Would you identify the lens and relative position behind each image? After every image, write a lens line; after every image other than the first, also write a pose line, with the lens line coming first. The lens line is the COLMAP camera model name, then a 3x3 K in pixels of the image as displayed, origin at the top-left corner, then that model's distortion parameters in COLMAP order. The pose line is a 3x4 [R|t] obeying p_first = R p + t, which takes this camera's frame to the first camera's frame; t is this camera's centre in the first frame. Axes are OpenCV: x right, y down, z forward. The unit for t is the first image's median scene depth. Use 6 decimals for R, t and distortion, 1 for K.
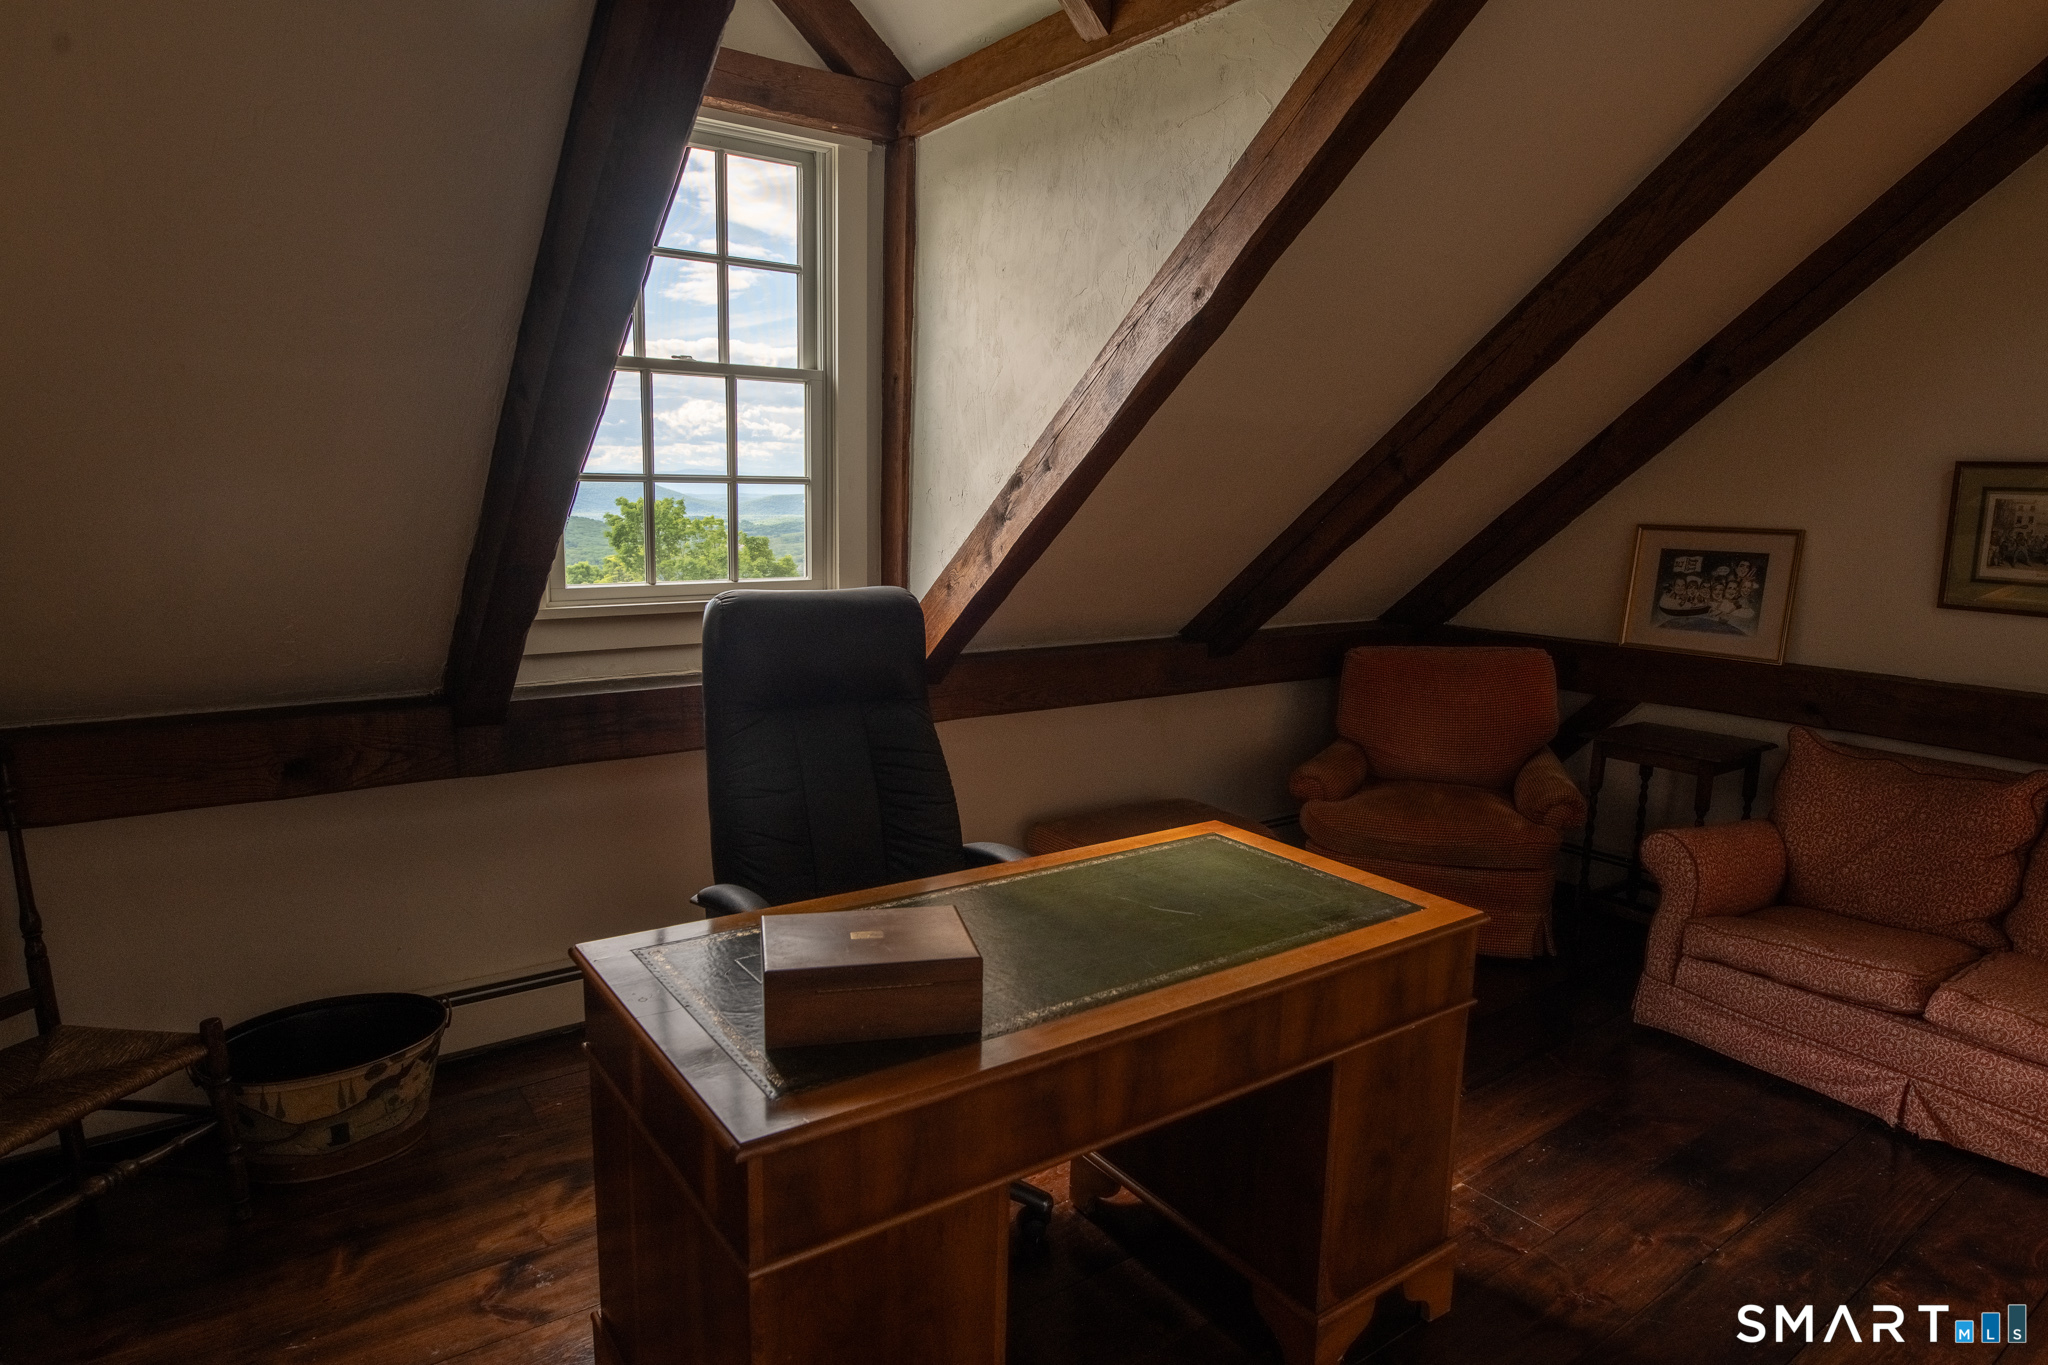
lens RADIAL K [[1212.9, 0, 1024.0], [0, 1212.9, 682.5], [0, 0, 1]] dist [-0.021442, -0.000354]
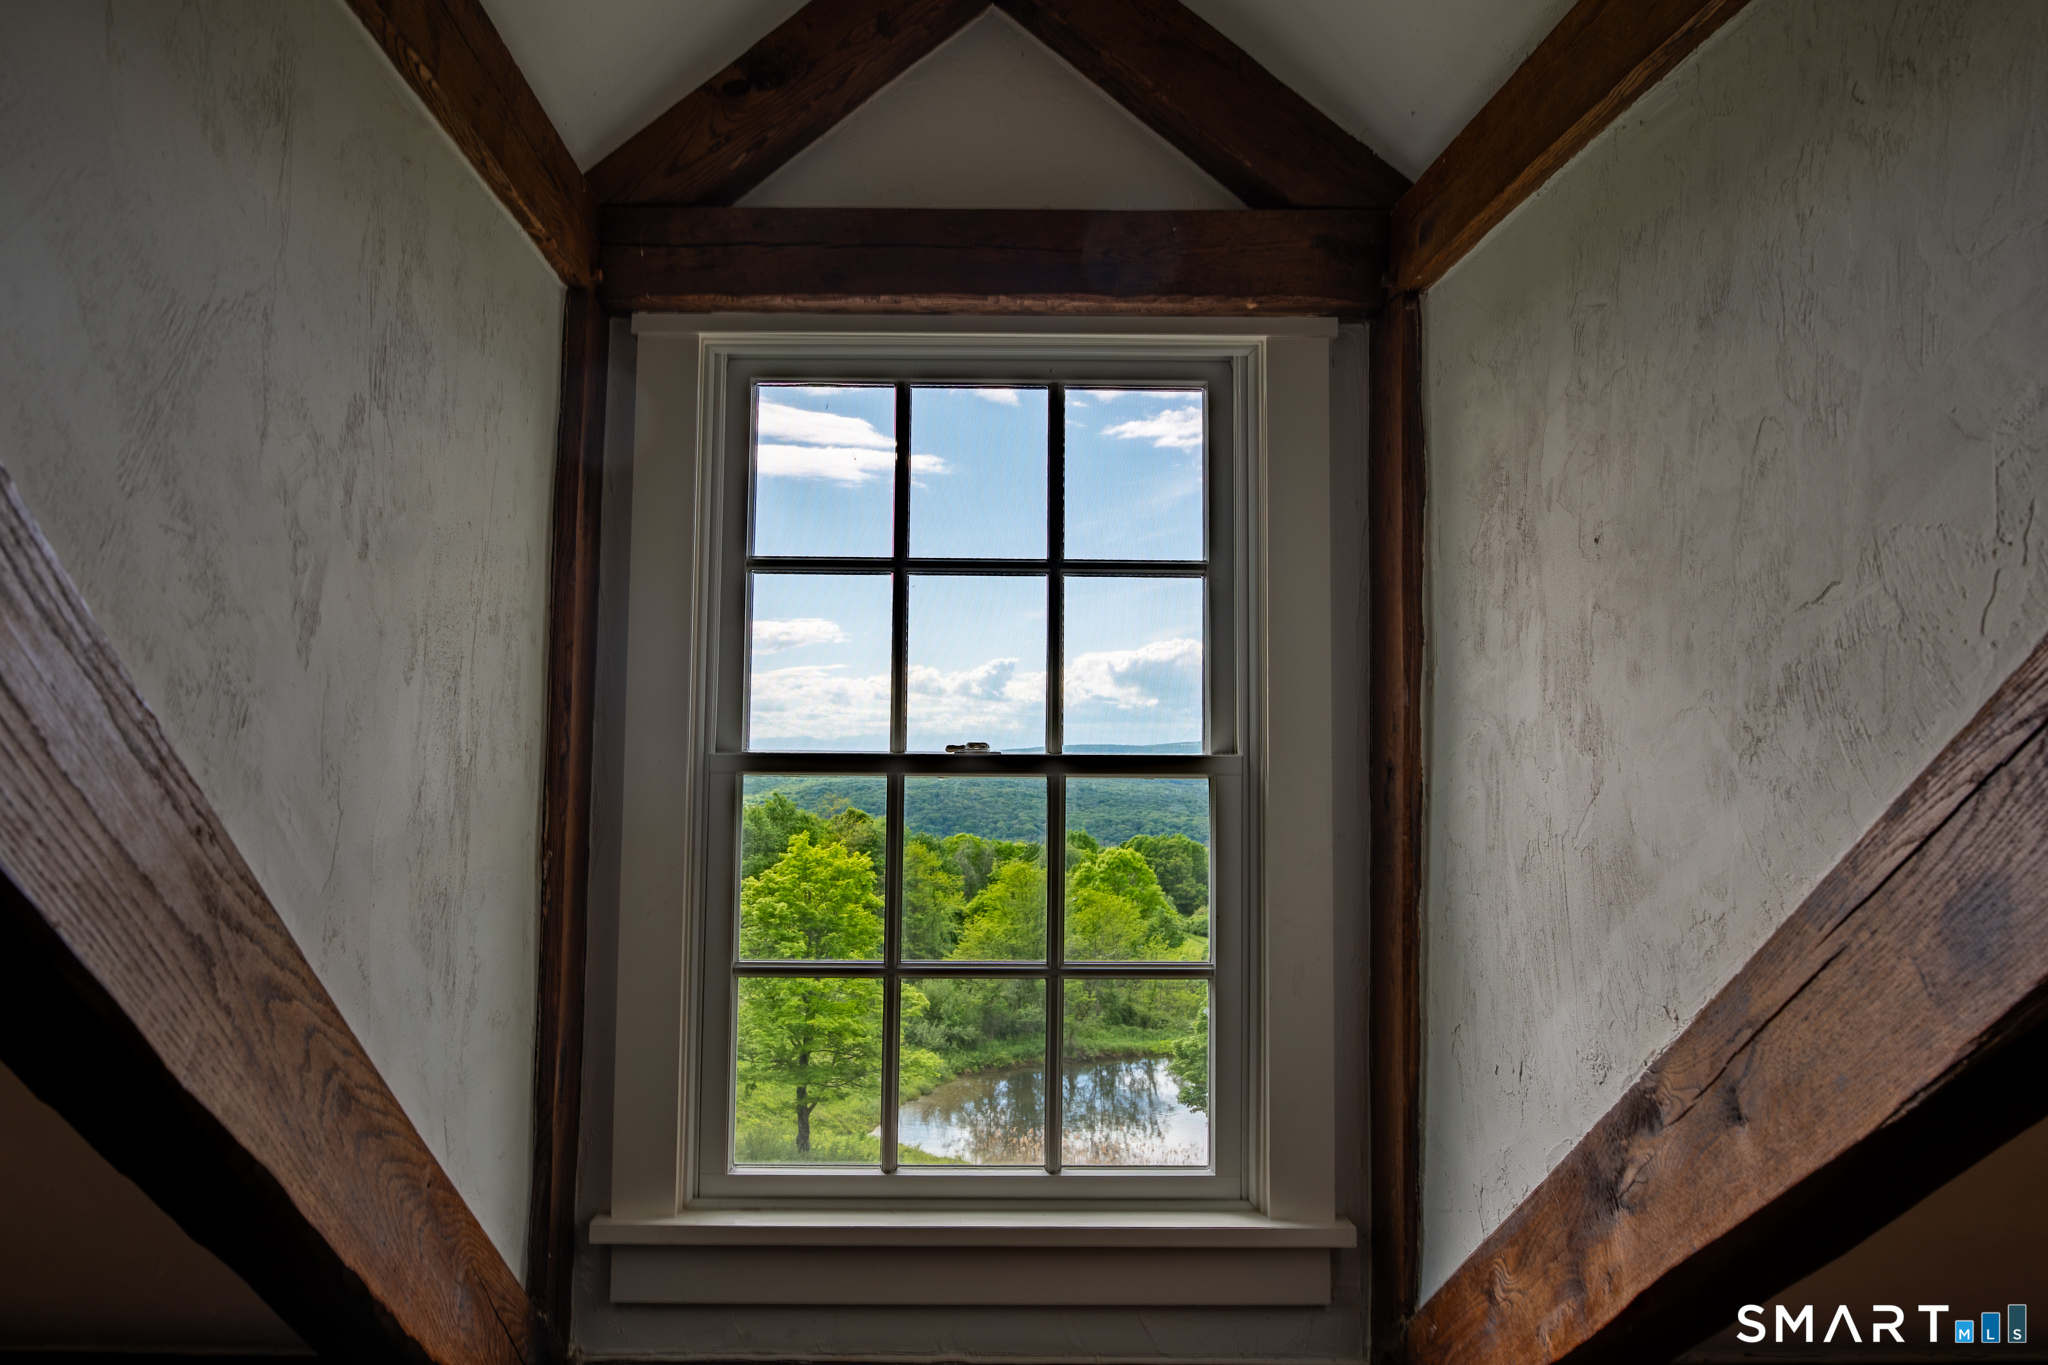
lens RADIAL K [[1140.2, 0, 1023.9], [0, 1140.2, 629.4], [0, 0, 1]] dist [-0.024360, -0.000466]
pose [[0.803992, -0.053832, -0.592199, 0.049778], [-0.083721, 0.975726, -0.202358, -0.217771], [0.588717, 0.212273, 0.779969, 0.595612]]
